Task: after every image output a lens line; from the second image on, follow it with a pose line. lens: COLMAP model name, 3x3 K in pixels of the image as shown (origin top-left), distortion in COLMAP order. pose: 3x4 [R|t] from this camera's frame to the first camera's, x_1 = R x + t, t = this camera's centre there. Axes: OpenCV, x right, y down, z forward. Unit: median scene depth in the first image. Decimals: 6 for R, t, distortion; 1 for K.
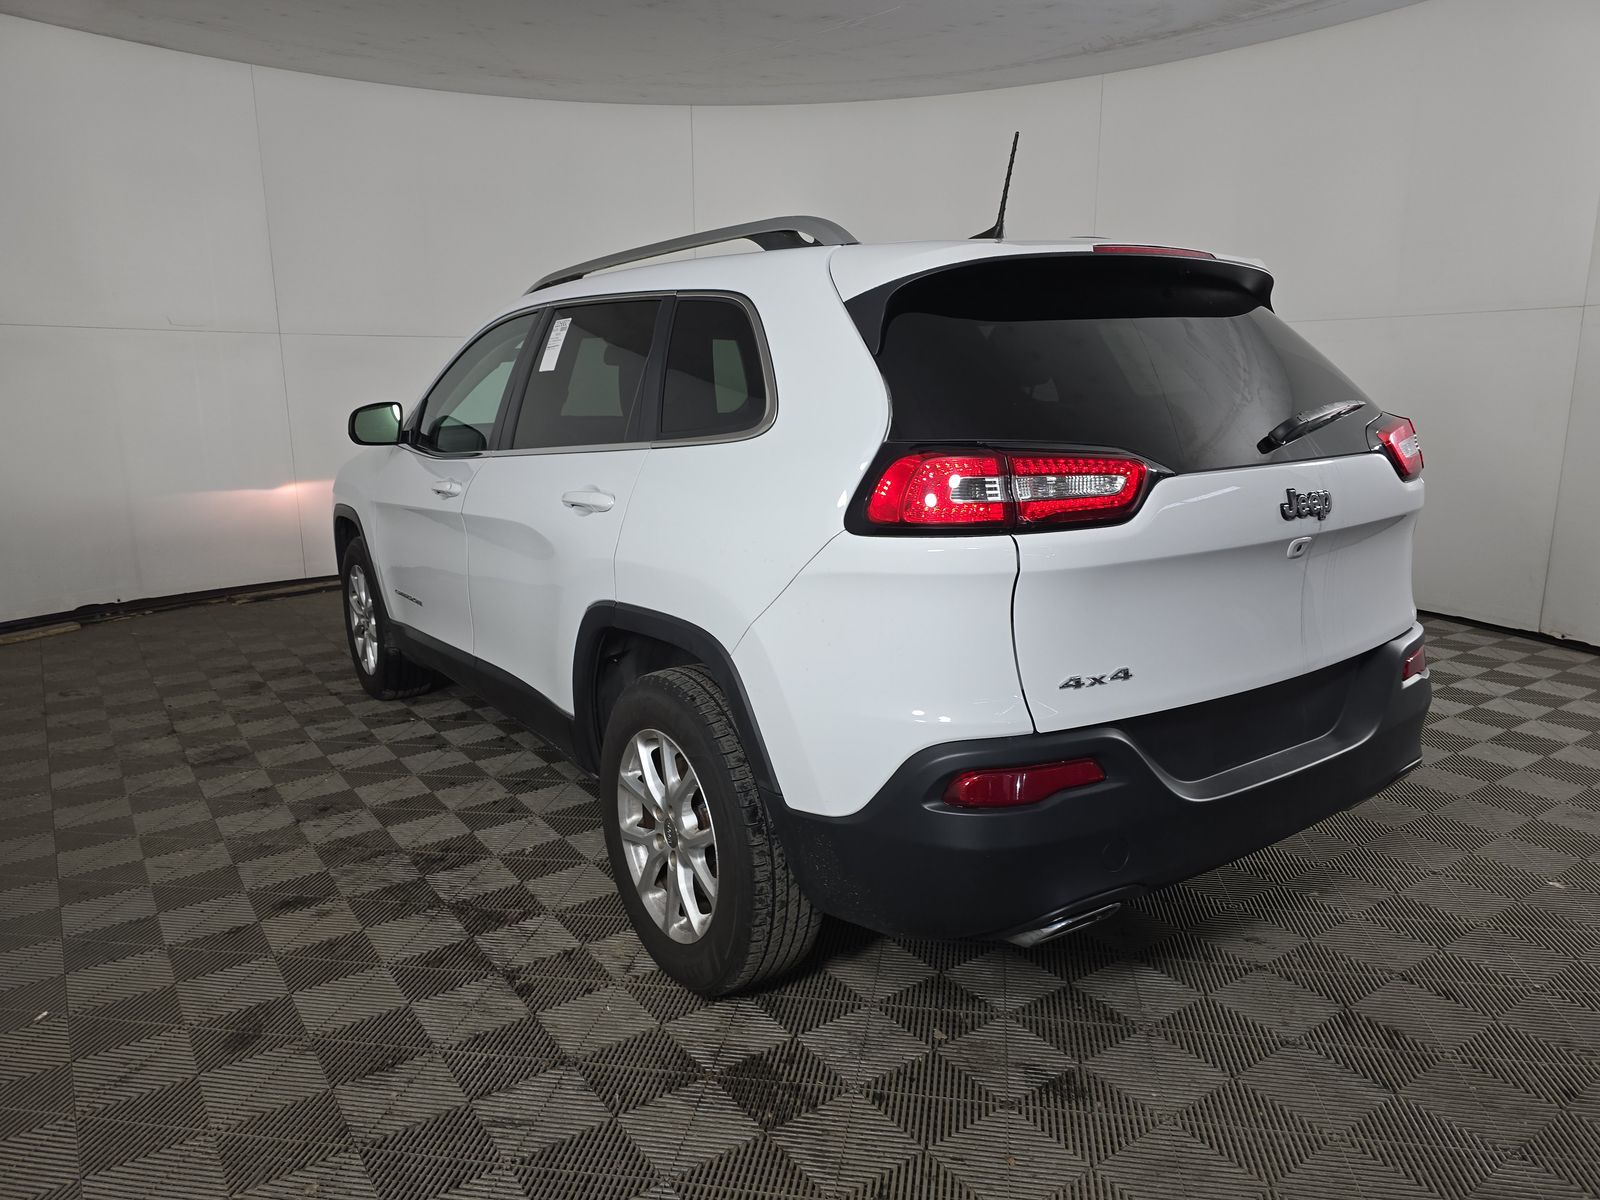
lens RADIAL K [[1081.8, 0, 800.2], [0, 1081.8, 613.4], [0, 0, 1]] dist [0.031618, -0.013649]
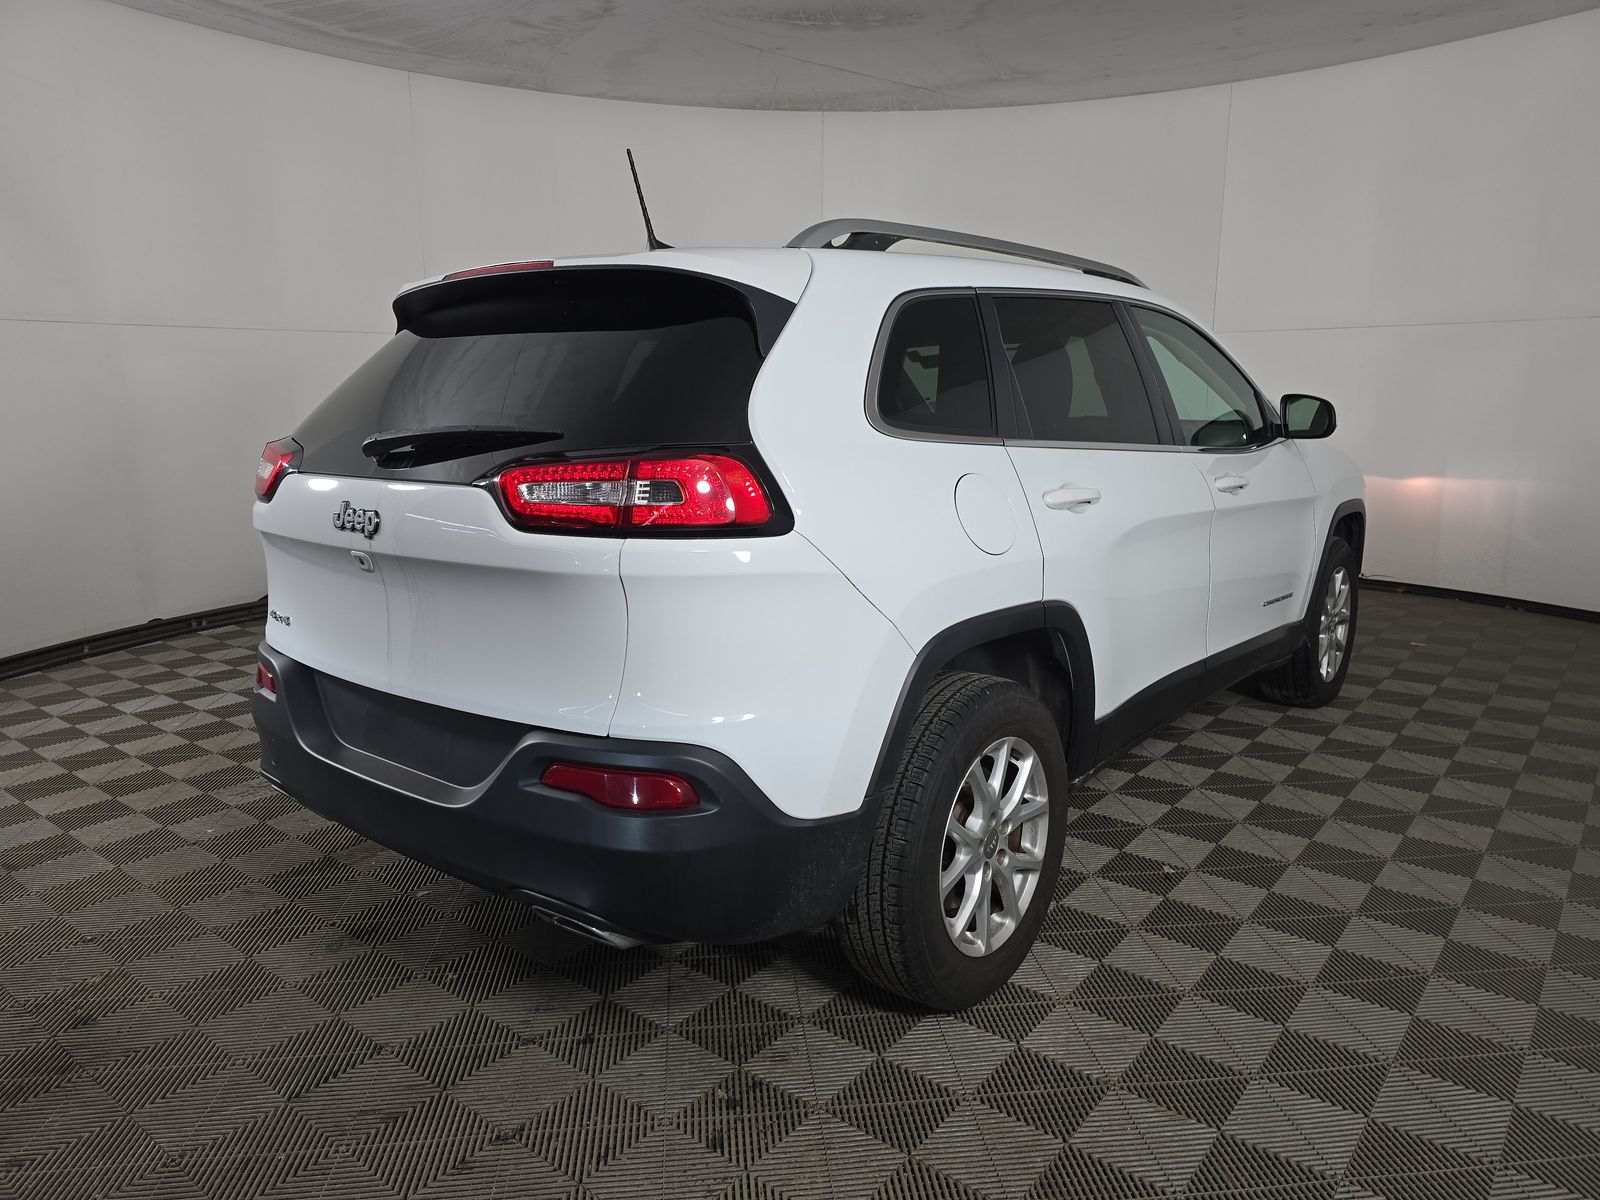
lens RADIAL K [[1081.8, 0, 792.4], [0, 1081.8, 587.0], [0, 0, 1]] dist [0.031618, -0.013649]
pose [[0.278068, 0.195289, -0.940500, 0.770618], [-0.198060, 0.969732, 0.142801, -0.131954], [0.939920, 0.146567, 0.308331, 0.533799]]
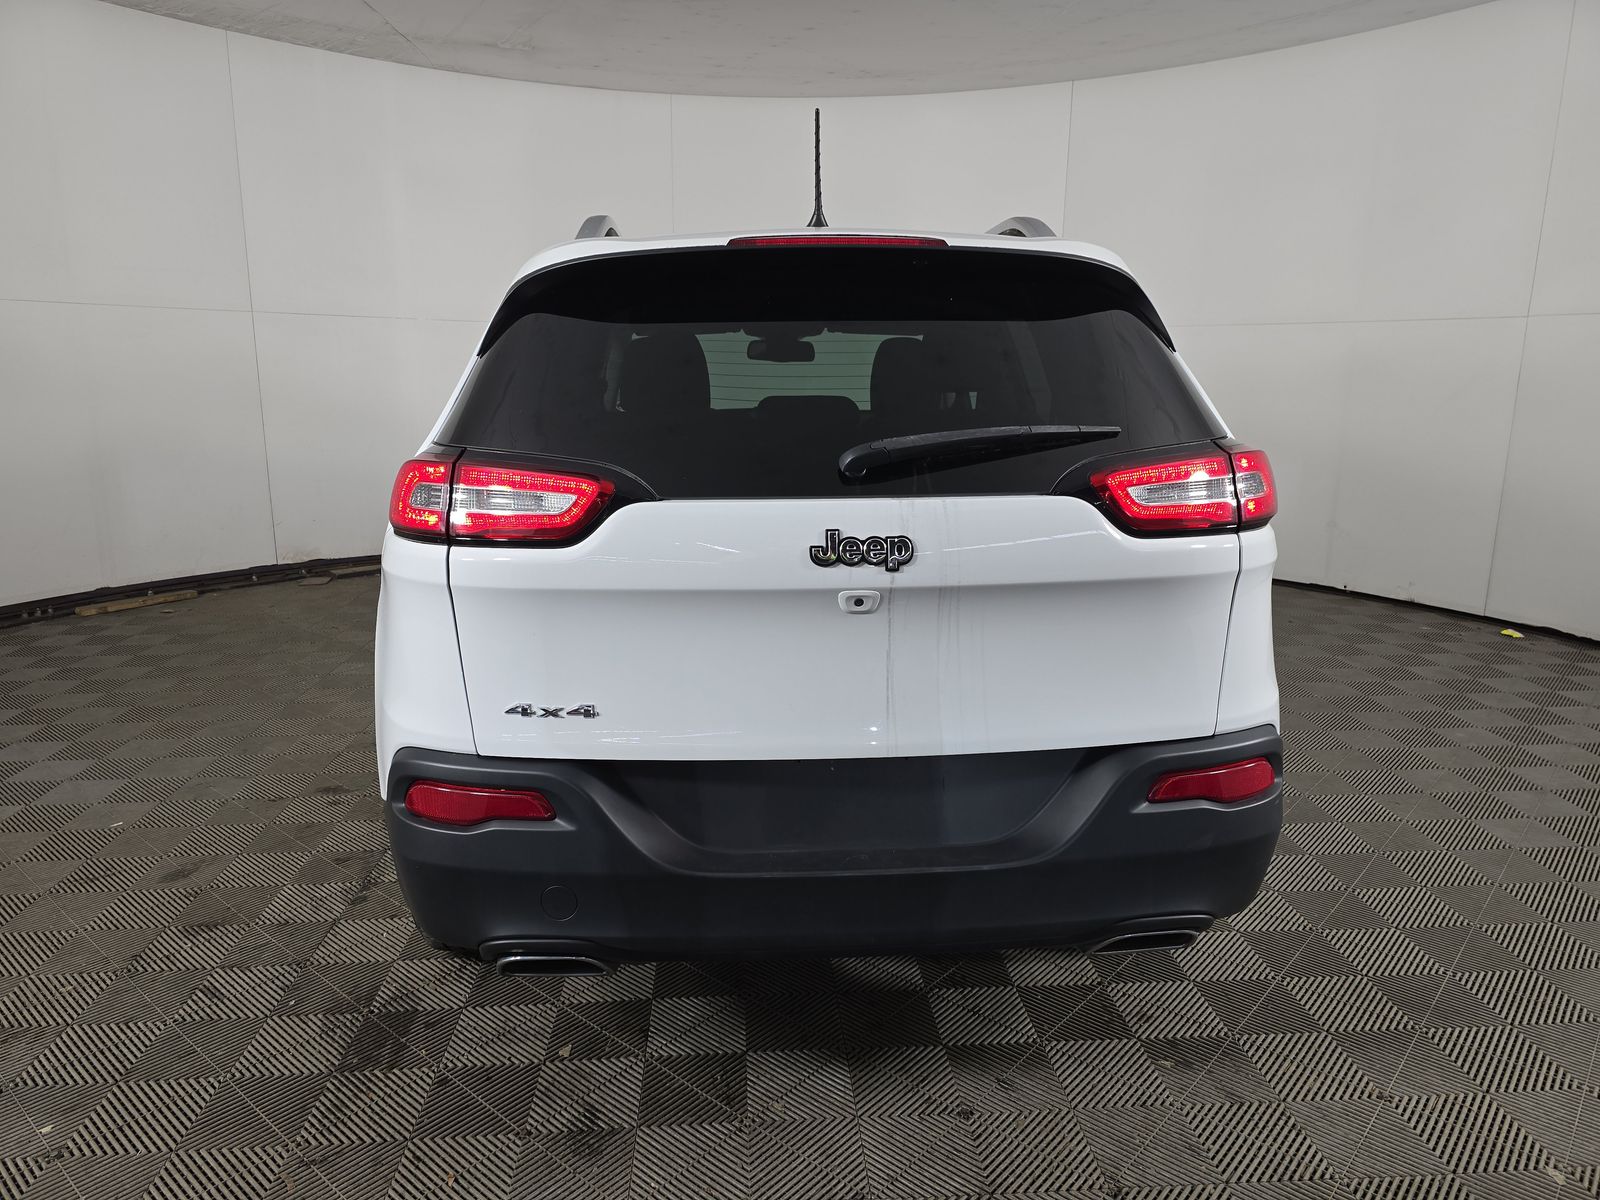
lens RADIAL K [[1081.8, 0, 807.9], [0, 1081.8, 606.5], [0, 0, 1]] dist [0.031618, -0.013649]
pose [[0.853670, 0.129985, -0.504333, 0.417412], [-0.126543, 0.991103, 0.041246, -0.042846], [0.505207, 0.028609, 0.862524, 0.139310]]
